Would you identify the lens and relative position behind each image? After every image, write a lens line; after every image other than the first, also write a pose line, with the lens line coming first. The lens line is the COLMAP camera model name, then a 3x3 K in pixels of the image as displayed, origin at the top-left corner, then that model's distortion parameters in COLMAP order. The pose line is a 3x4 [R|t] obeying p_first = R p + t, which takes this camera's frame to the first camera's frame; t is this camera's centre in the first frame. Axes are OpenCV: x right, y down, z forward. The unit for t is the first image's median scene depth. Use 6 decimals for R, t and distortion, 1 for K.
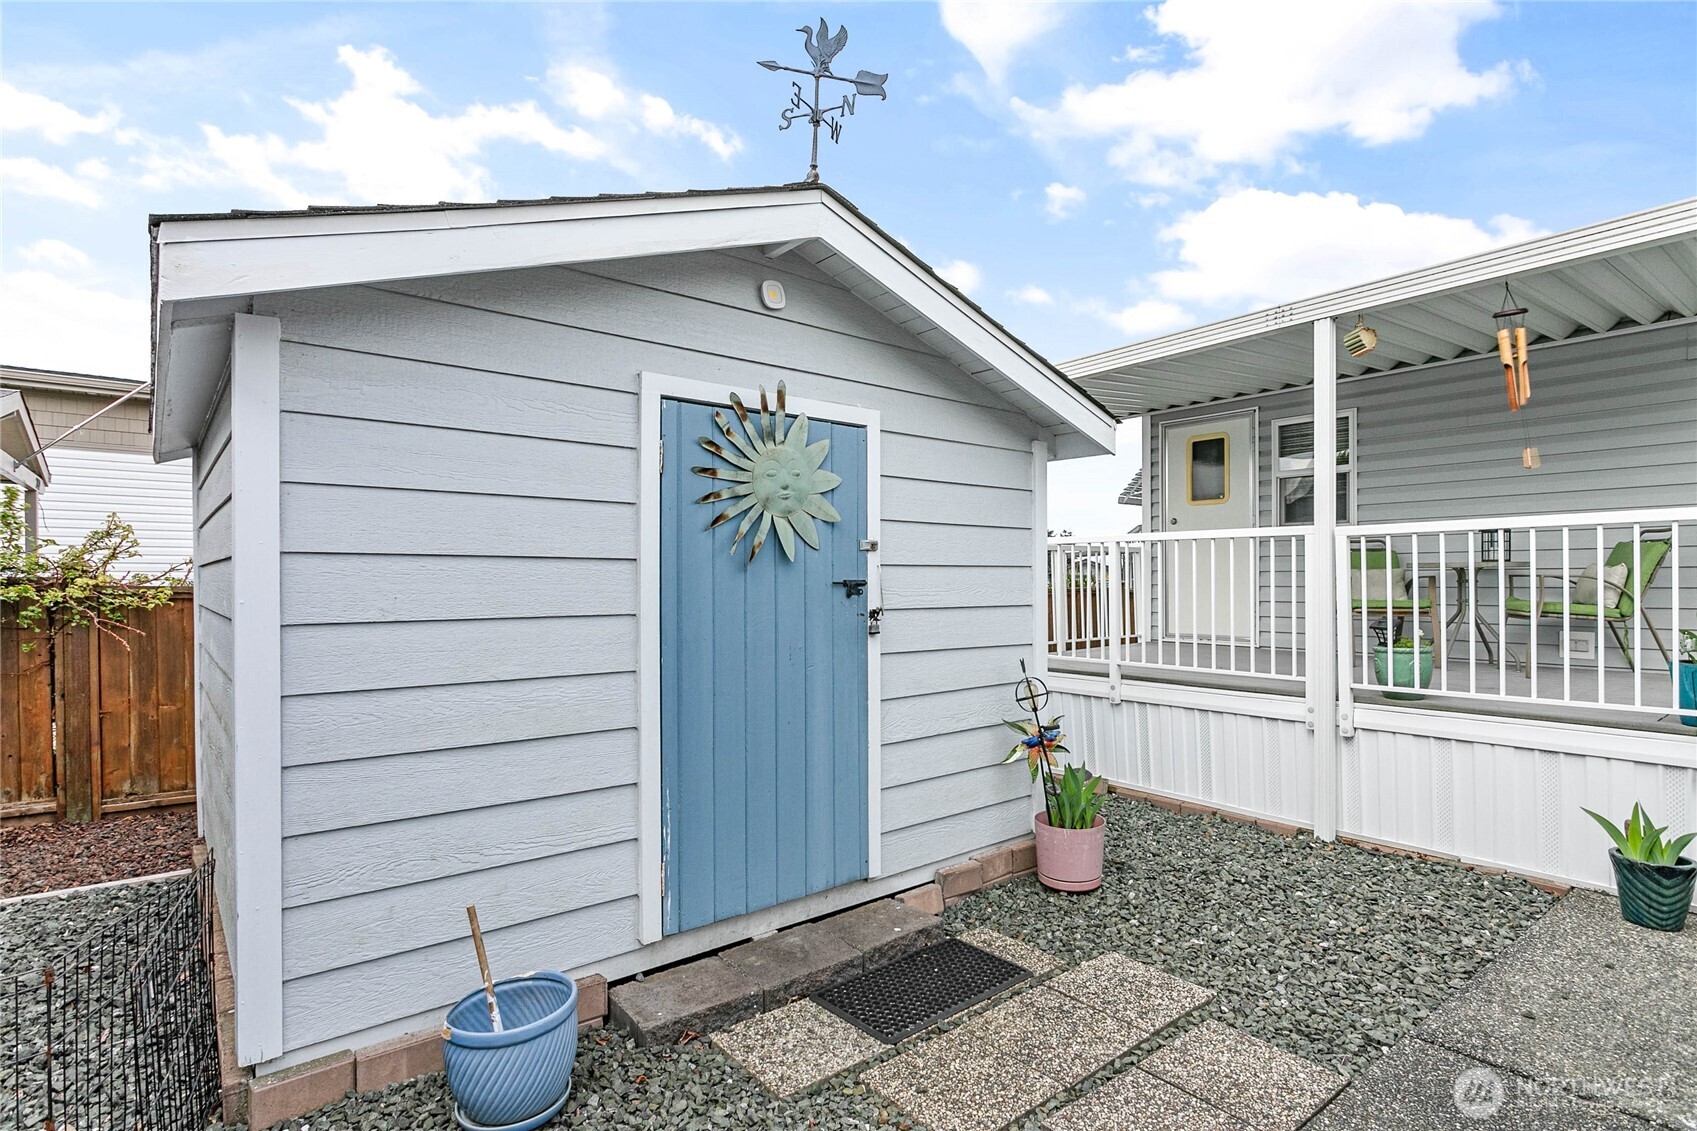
lens RADIAL K [[852.4, 0, 842.0], [0, 852.4, 551.6], [0, 0, 1]] dist [-0.002405, 0.000055]
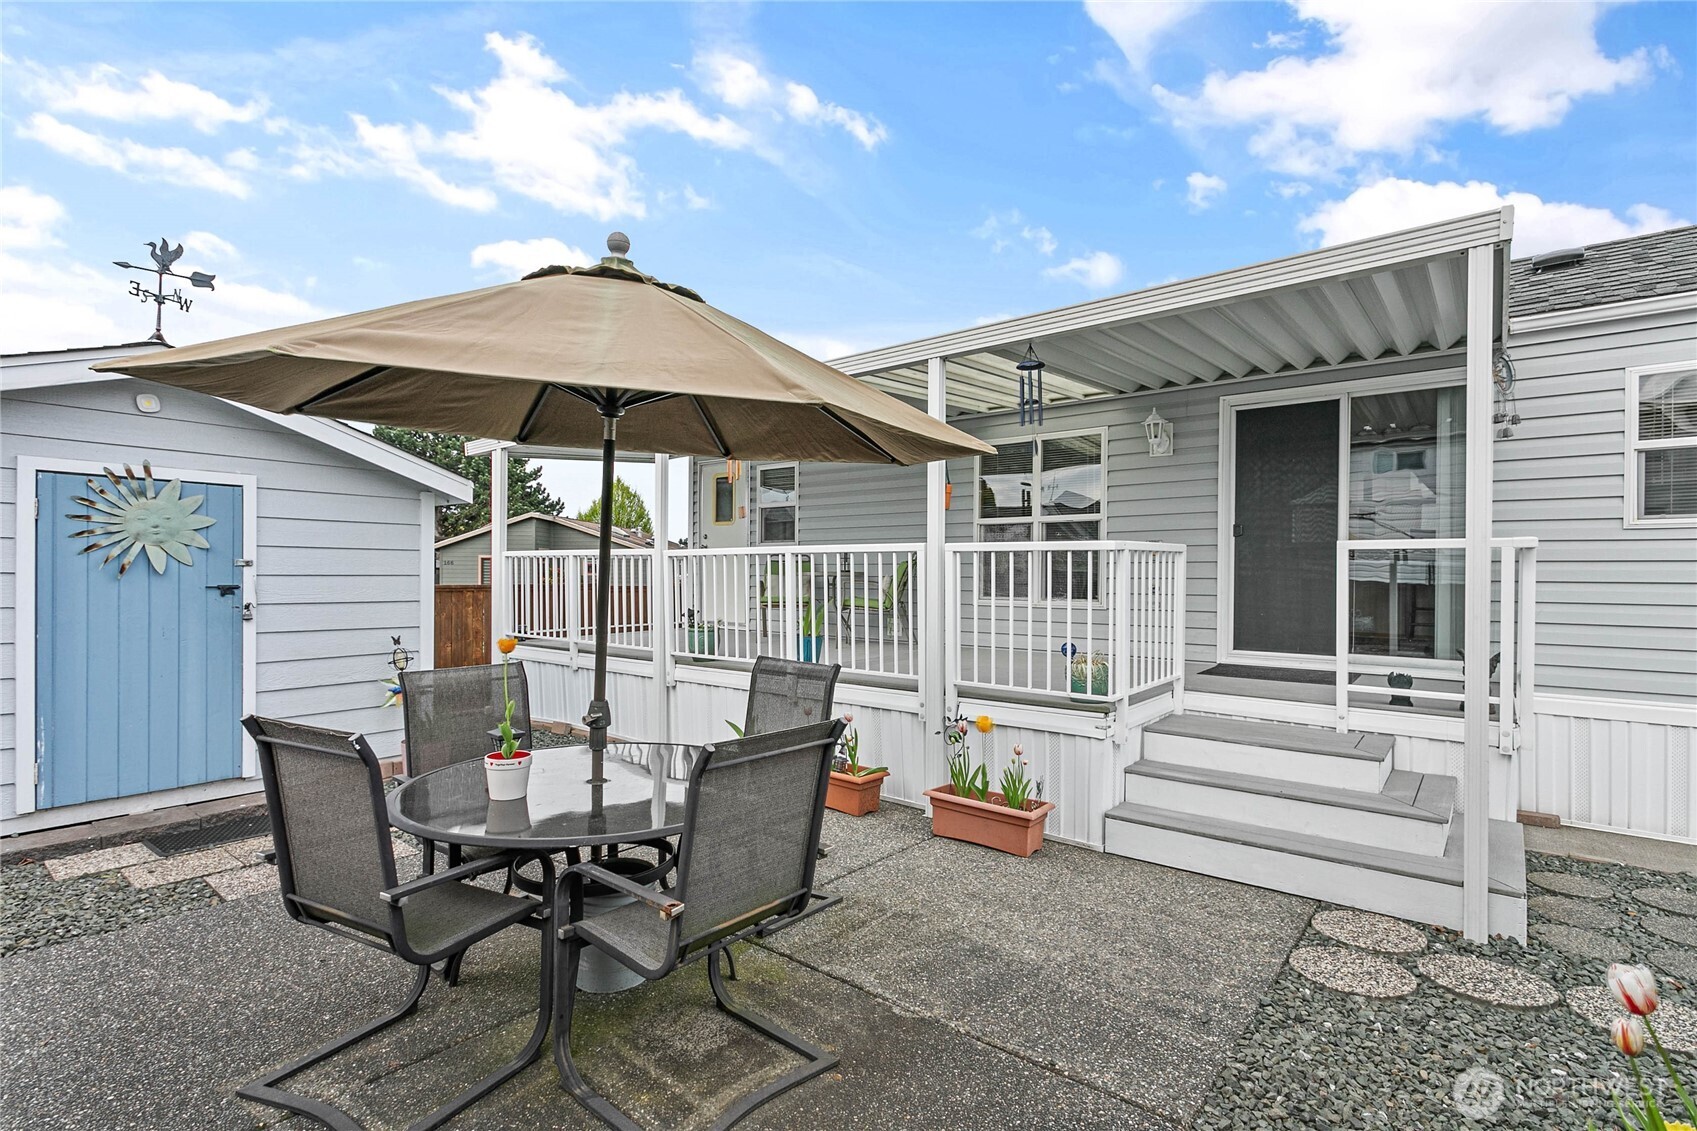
lens RADIAL K [[804.8, 0, 843.7], [0, 804.8, 554.4], [0, 0, 1]] dist [0.002755, 0.000639]
pose [[0.978405, 0.012986, 0.206288, 0.795481], [-0.014788, 0.999865, 0.007195, -0.048943], [-0.206166, -0.010090, 0.978465, -0.656785]]
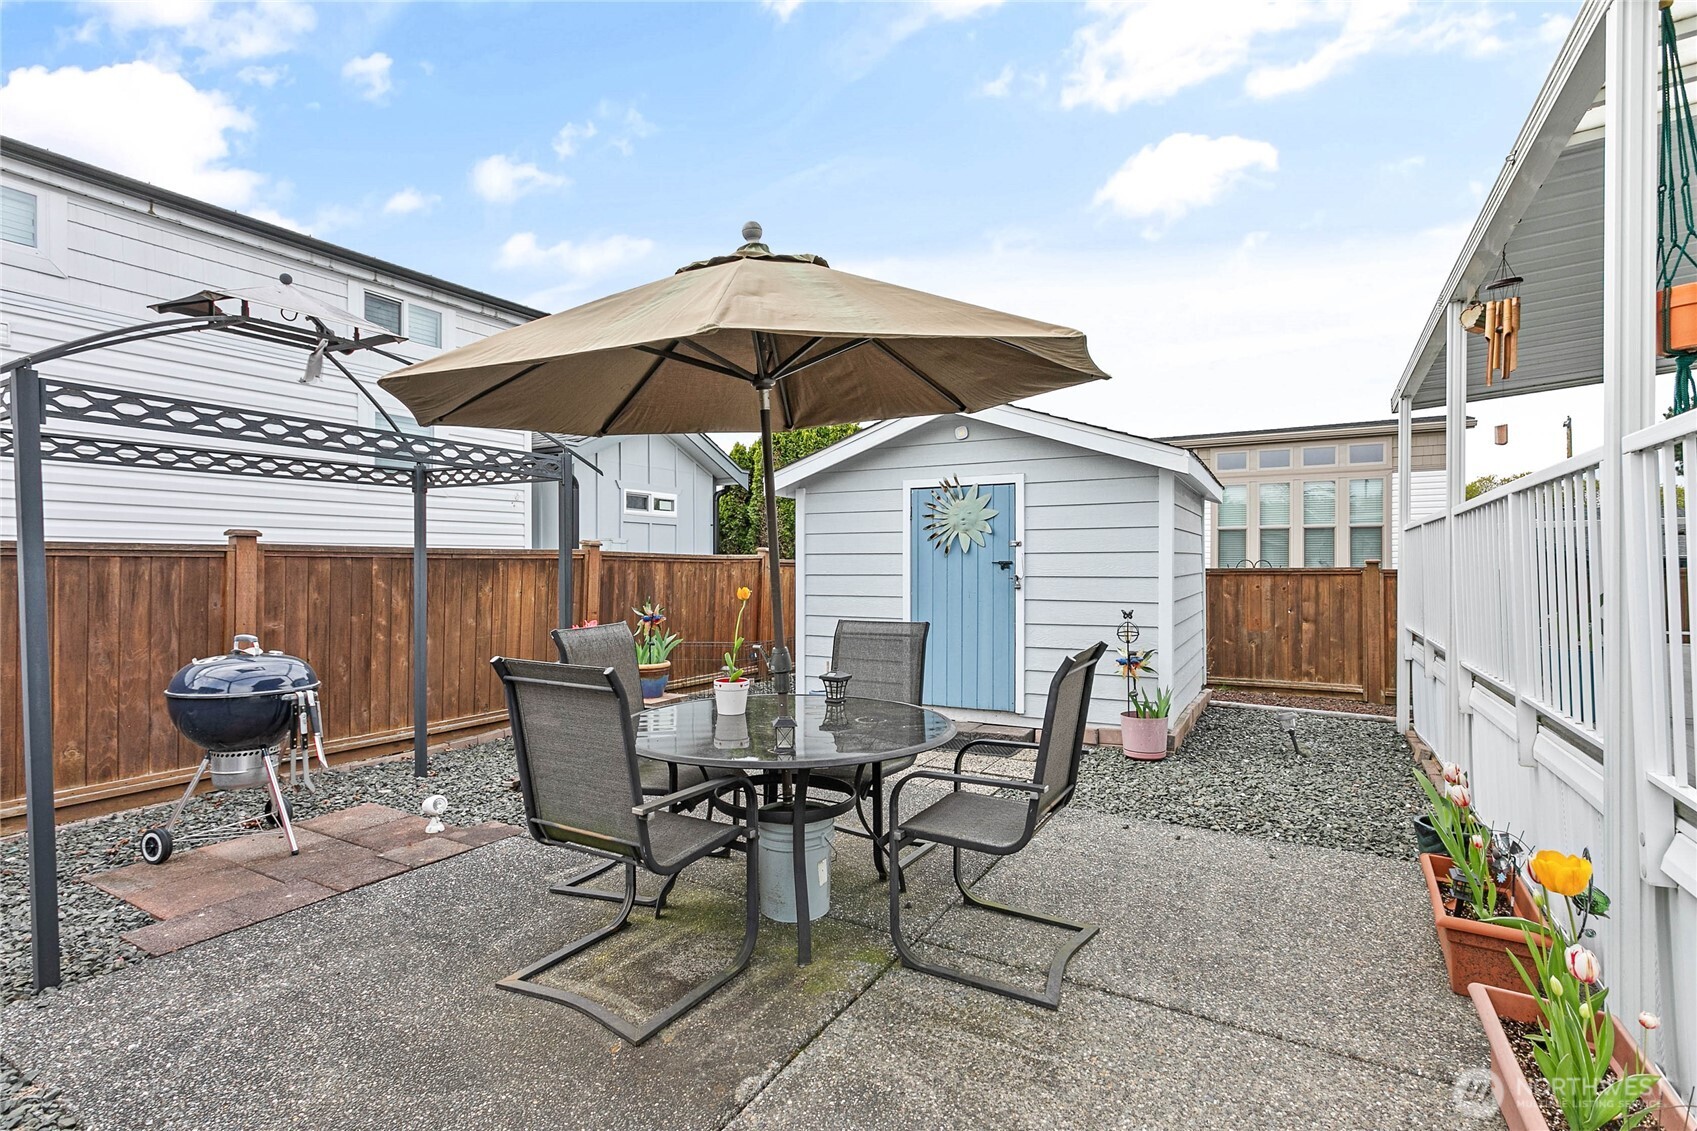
lens RADIAL K [[804.8, 0, 843.7], [0, 804.8, 554.4], [0, 0, 1]] dist [0.002755, 0.000639]
pose [[0.364986, -0.012929, -0.930923, 1.609943], [0.028792, 0.999582, -0.002594, 0.011029], [0.930568, -0.025856, 0.365206, -0.045760]]
